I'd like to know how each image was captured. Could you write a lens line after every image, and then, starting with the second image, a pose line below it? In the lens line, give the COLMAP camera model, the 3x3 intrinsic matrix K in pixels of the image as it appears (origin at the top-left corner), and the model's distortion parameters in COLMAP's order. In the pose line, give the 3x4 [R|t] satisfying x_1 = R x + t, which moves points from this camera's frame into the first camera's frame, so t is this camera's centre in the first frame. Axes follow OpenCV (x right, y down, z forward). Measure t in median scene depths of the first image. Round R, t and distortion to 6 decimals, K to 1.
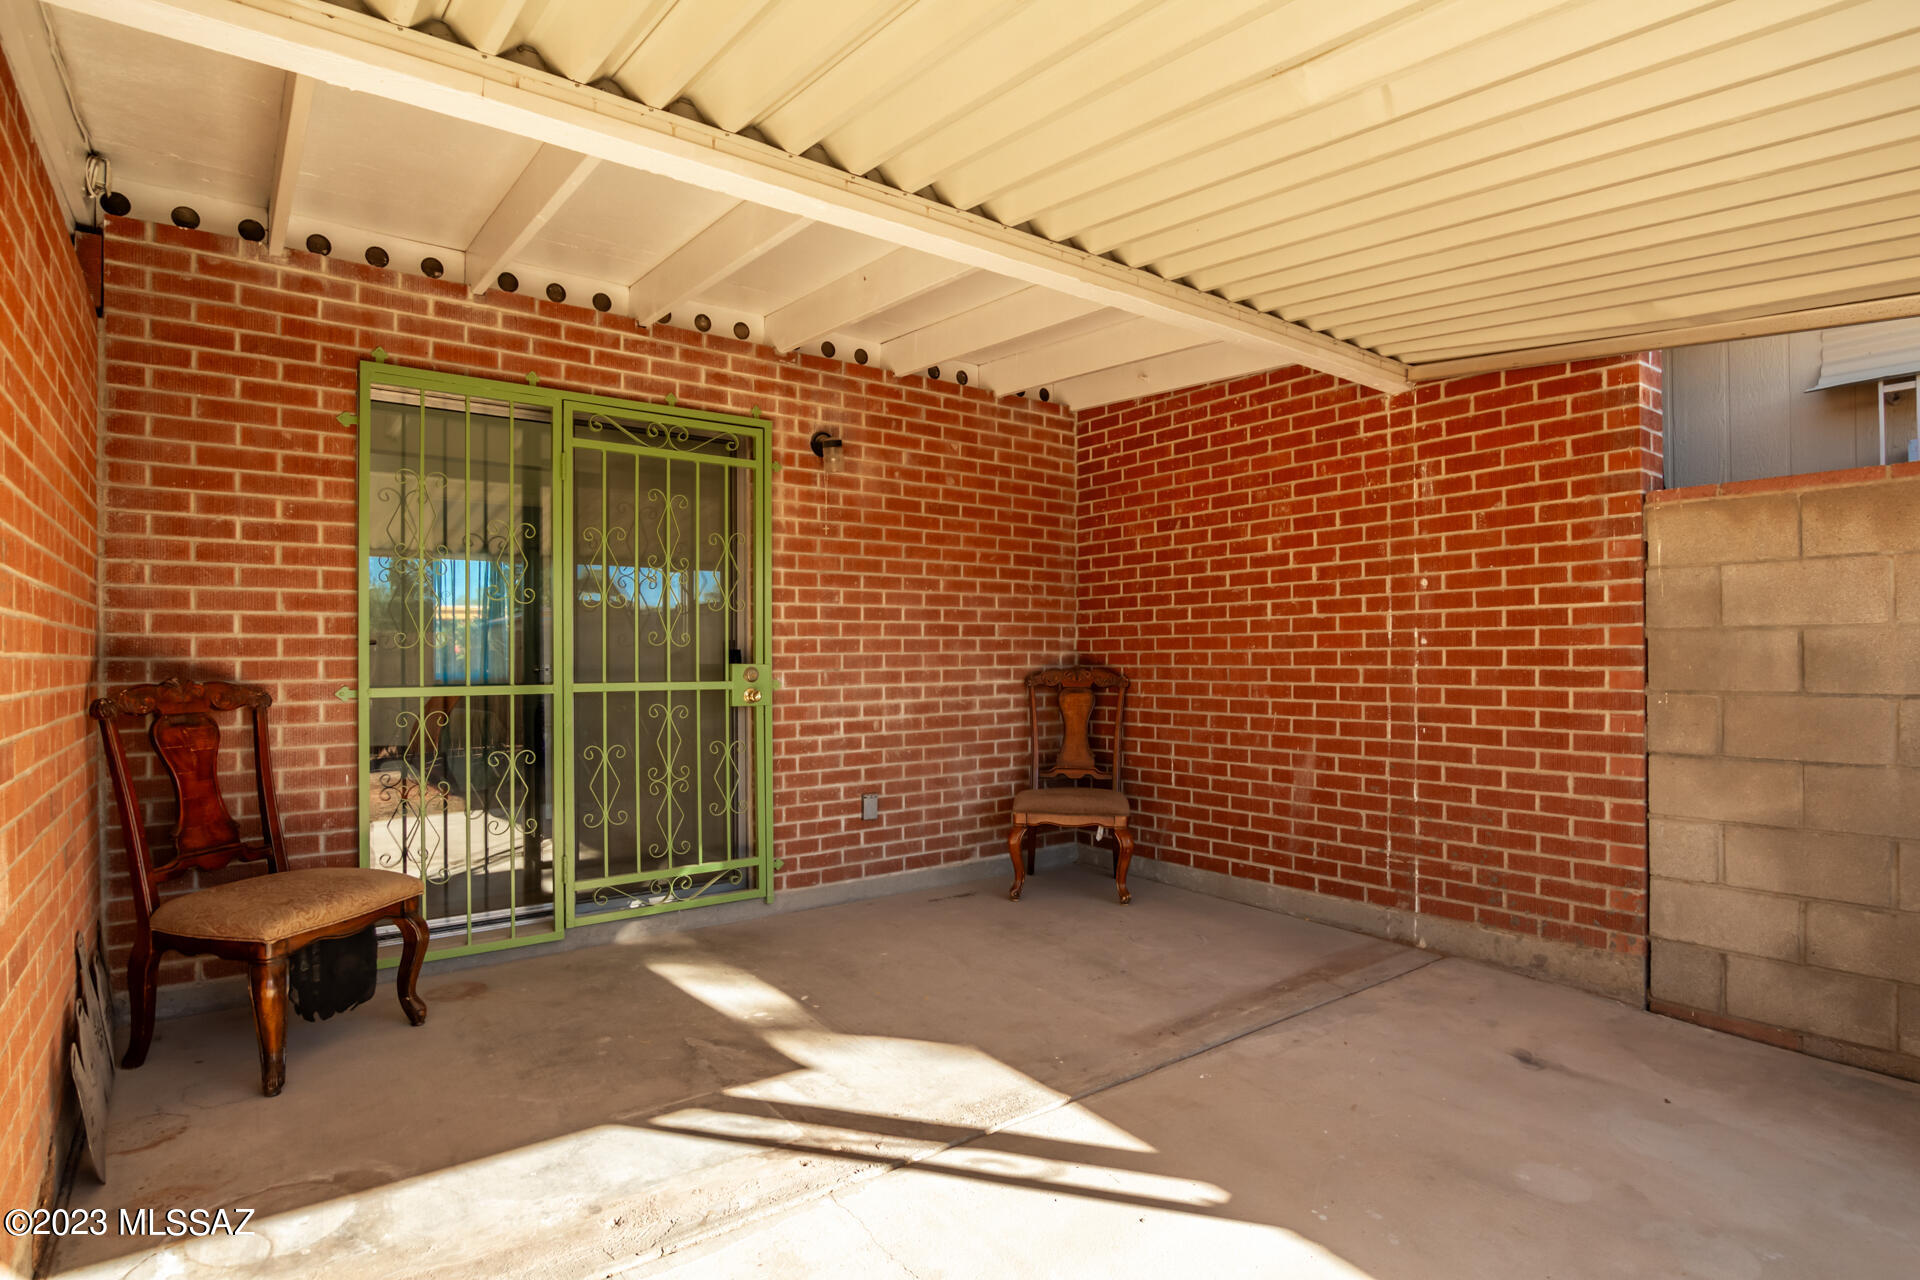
lens RADIAL K [[977.5, 0, 967.5], [0, 977.5, 659.0], [0, 0, 1]] dist [-0.036302, 0.015438]
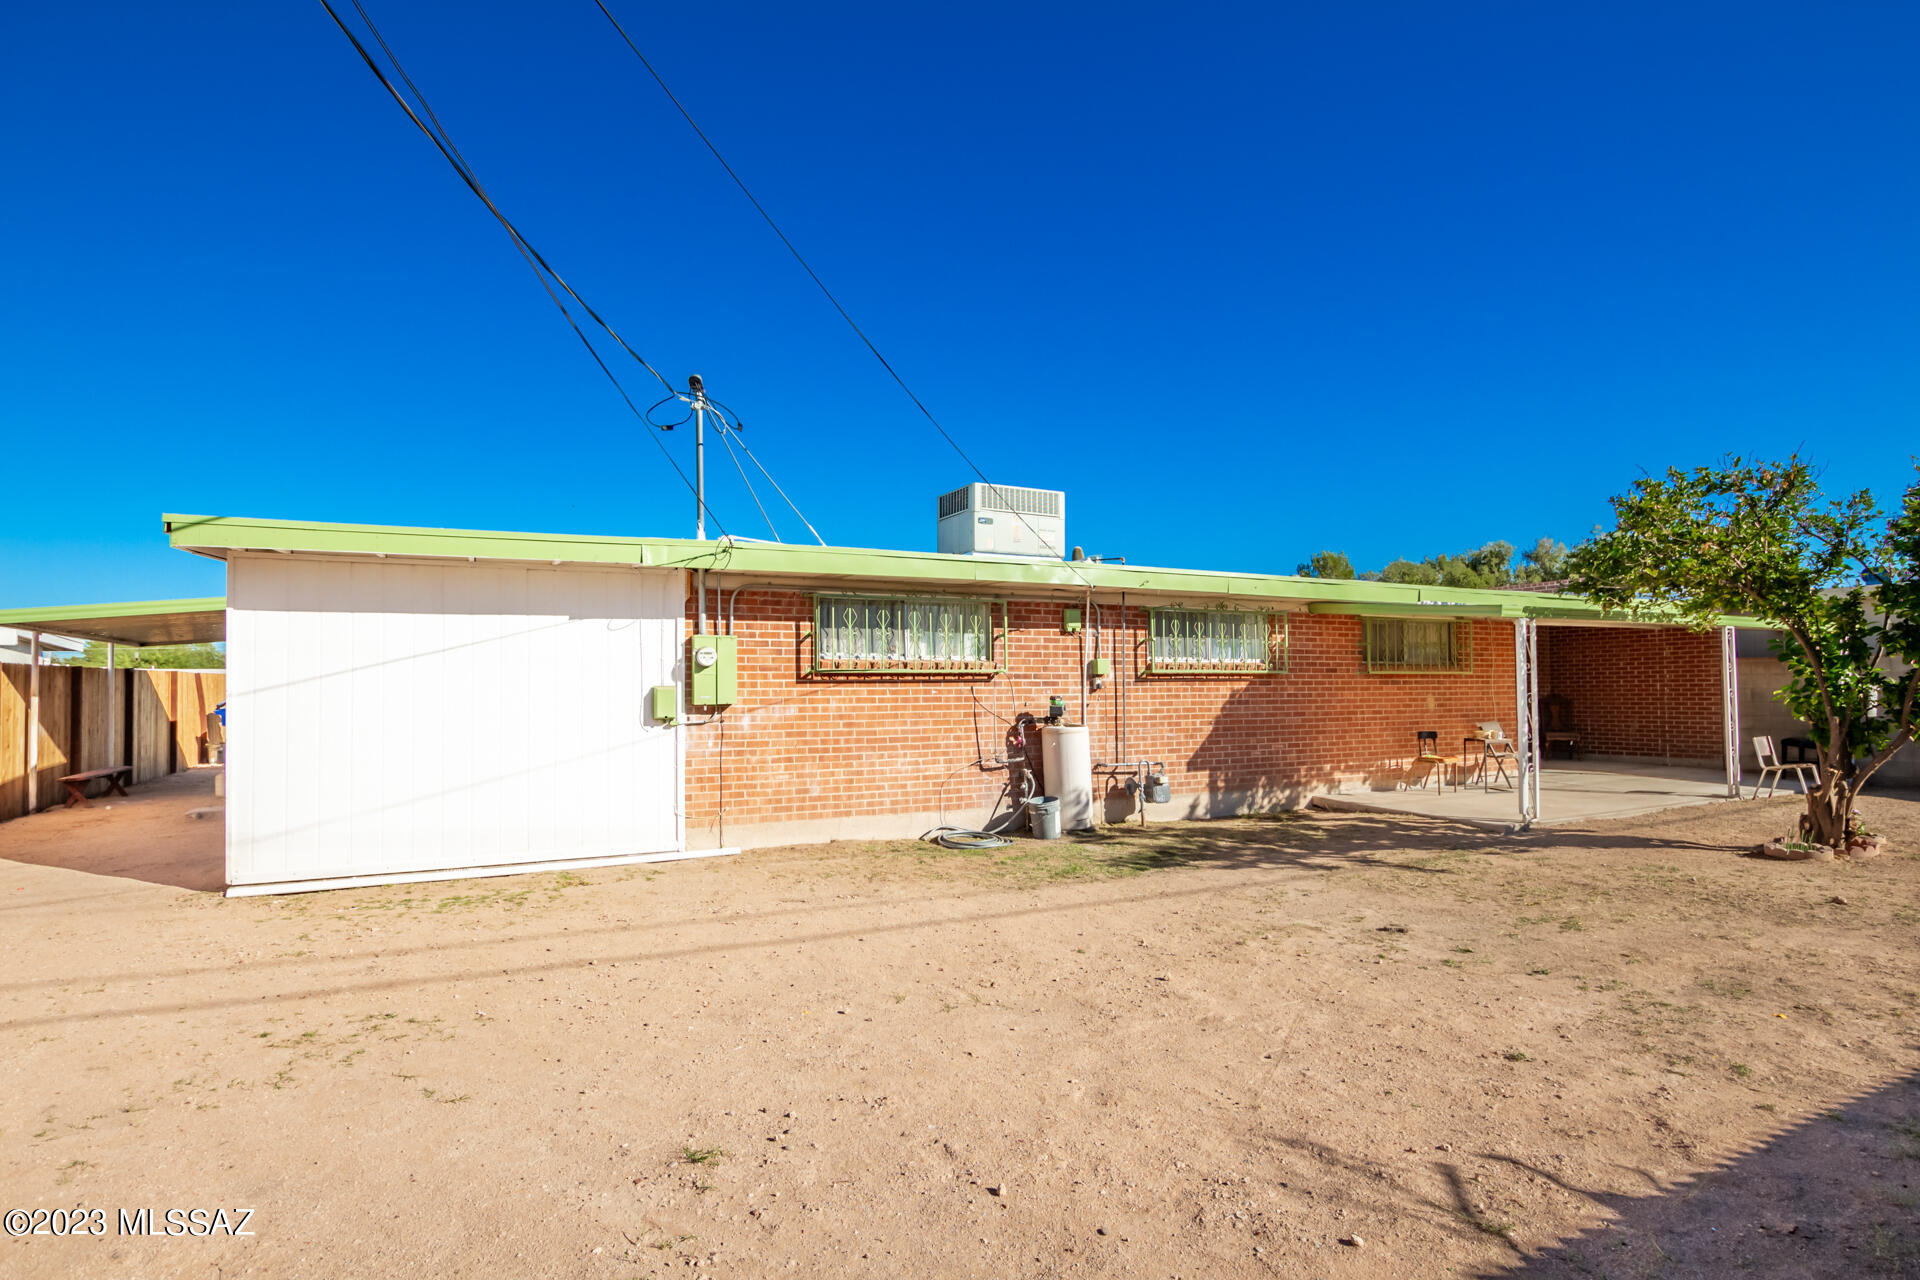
lens RADIAL K [[977.5, 0, 967.5], [0, 977.5, 659.0], [0, 0, 1]] dist [-0.036302, 0.015438]
pose [[0.984569, -0.014561, -0.174388, -1.659609], [0.007534, 0.999135, -0.040887, -0.005806], [0.174833, 0.038942, 0.983828, -3.383124]]
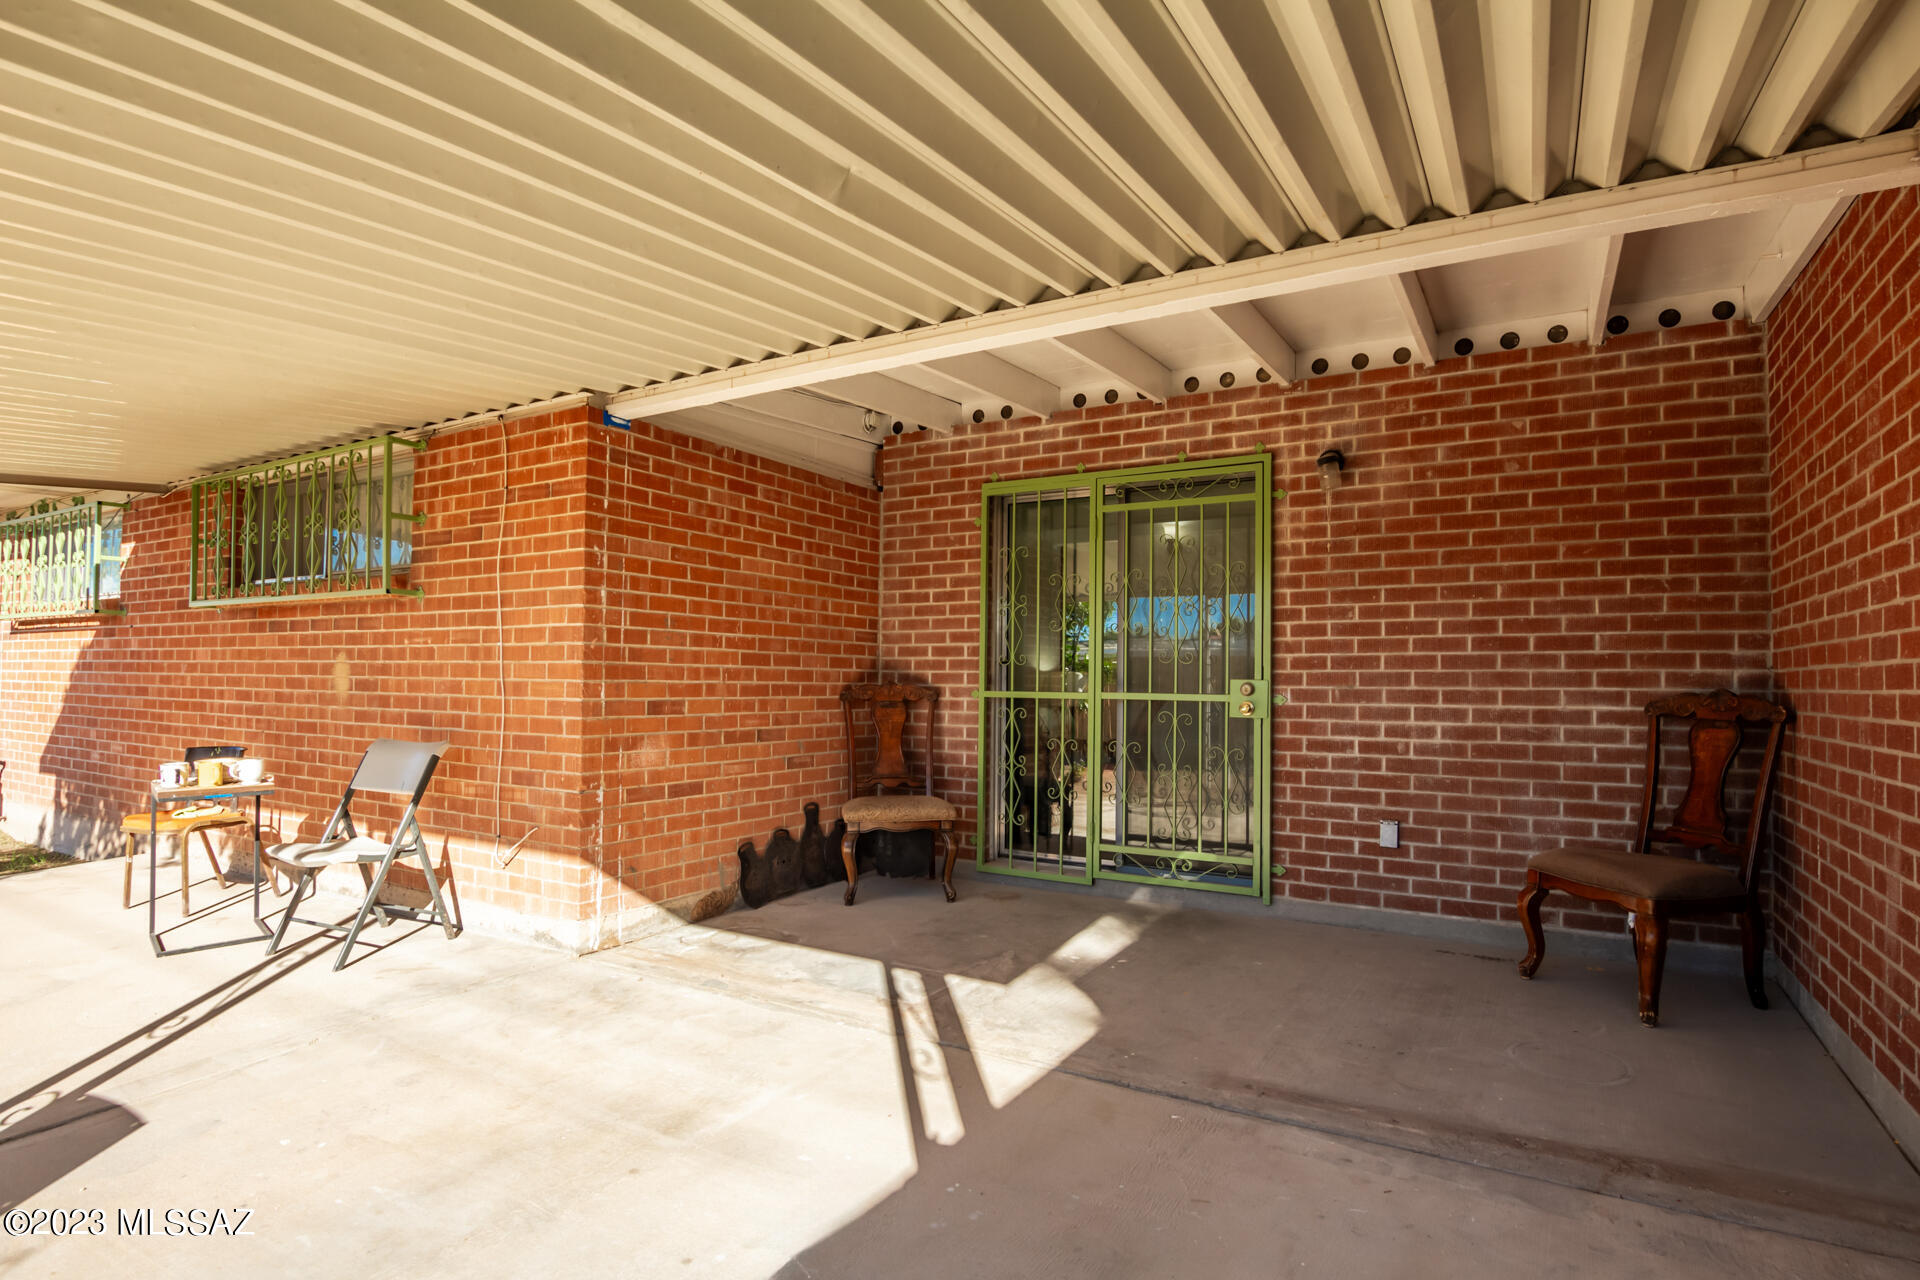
lens RADIAL K [[977.5, 0, 967.5], [0, 977.5, 659.0], [0, 0, 1]] dist [-0.036302, 0.015438]
pose [[0.383374, -0.011698, -0.923519, 0.690356], [-0.013575, 0.999740, -0.018299, 0.006652], [0.923494, 0.019552, 0.383115, 0.301105]]
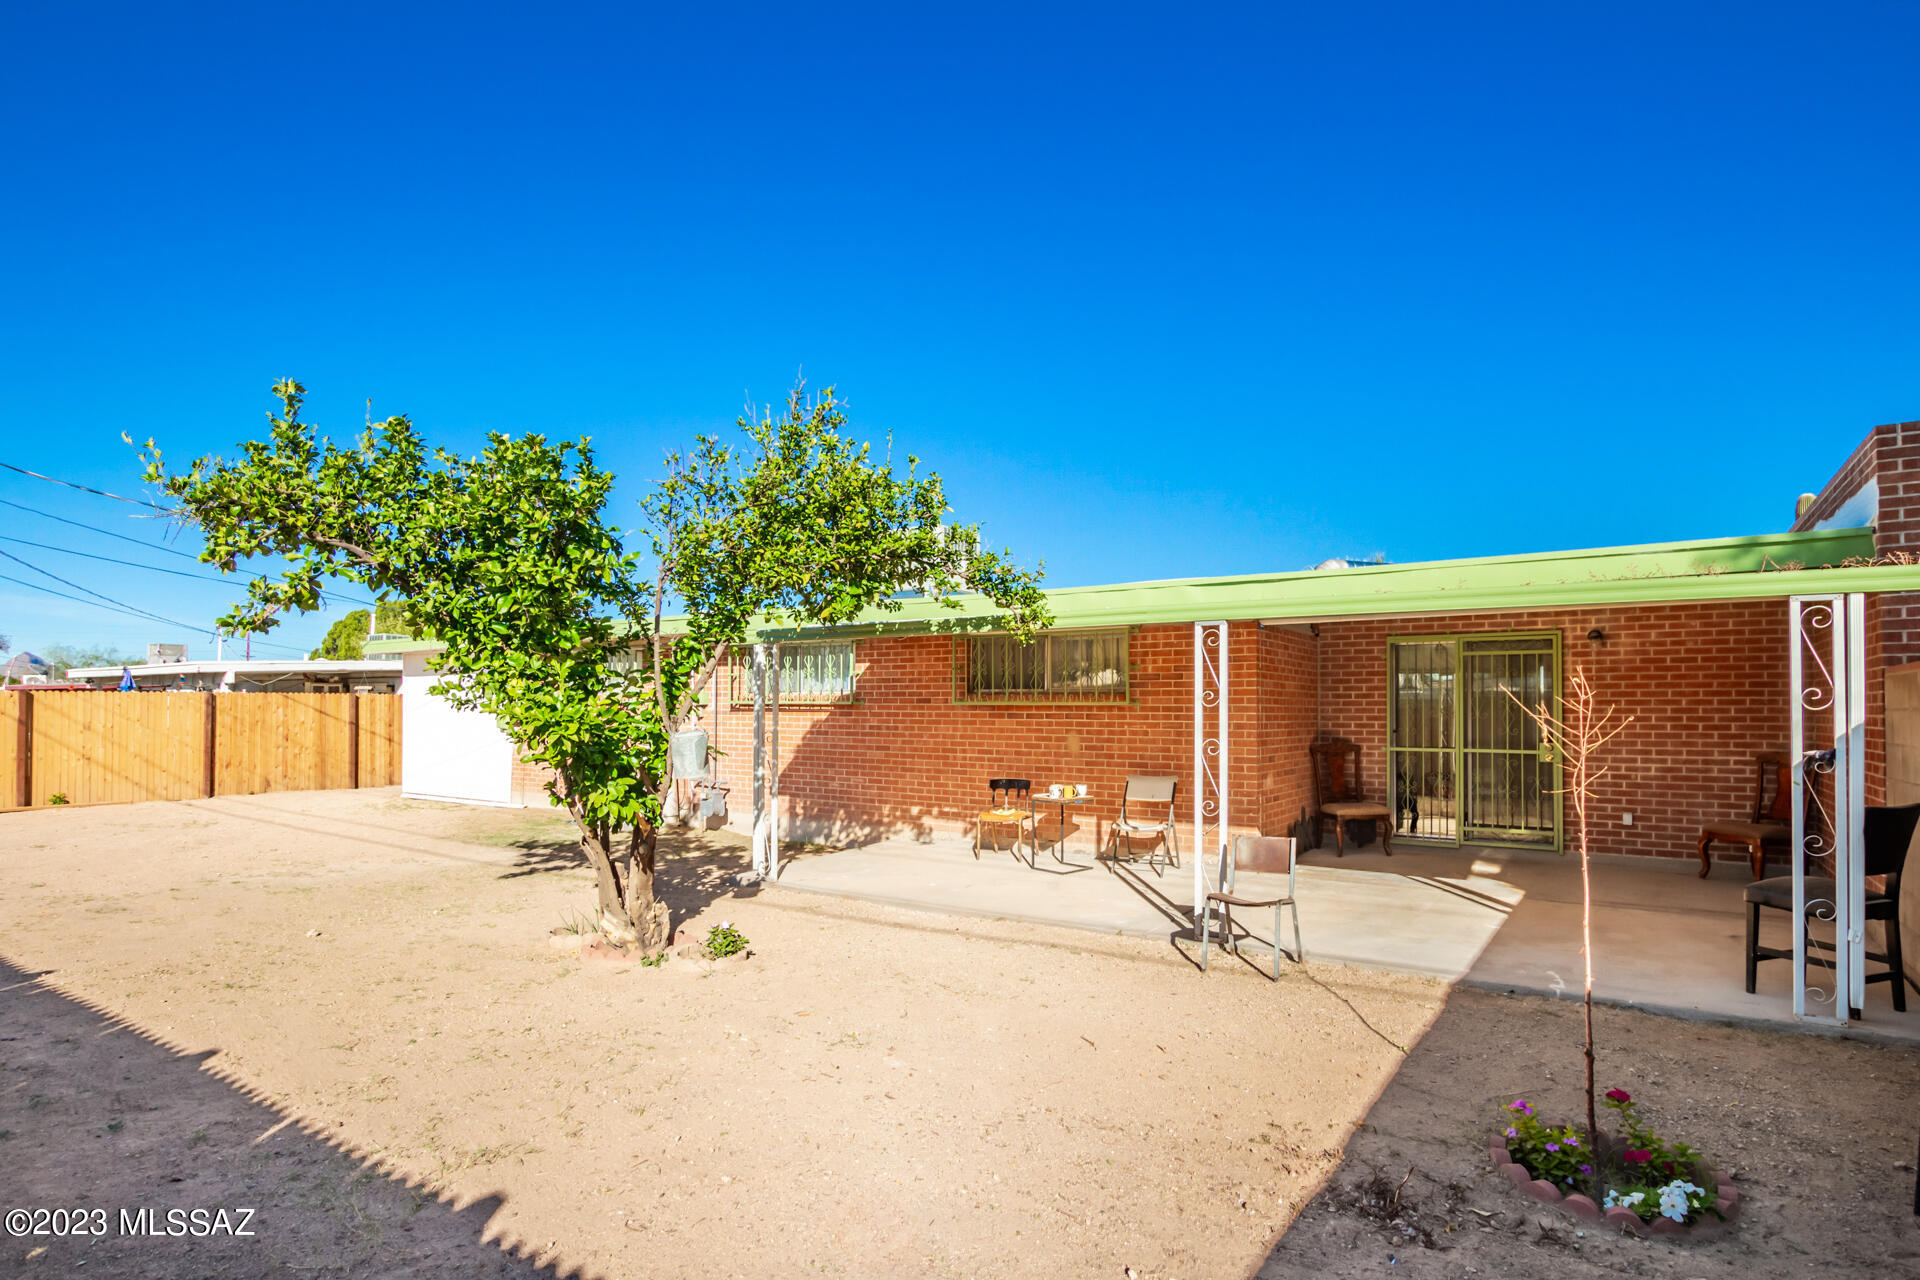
lens RADIAL K [[1000.3, 0, 953.1], [0, 1000.3, 689.3], [0, 0, 1]] dist [-0.028282, 0.000244]
pose [[0.318624, -0.012230, -0.947802, 1.513433], [-0.007081, 0.999858, -0.015282, -0.074764], [0.947855, 0.011581, 0.318493, -1.017217]]
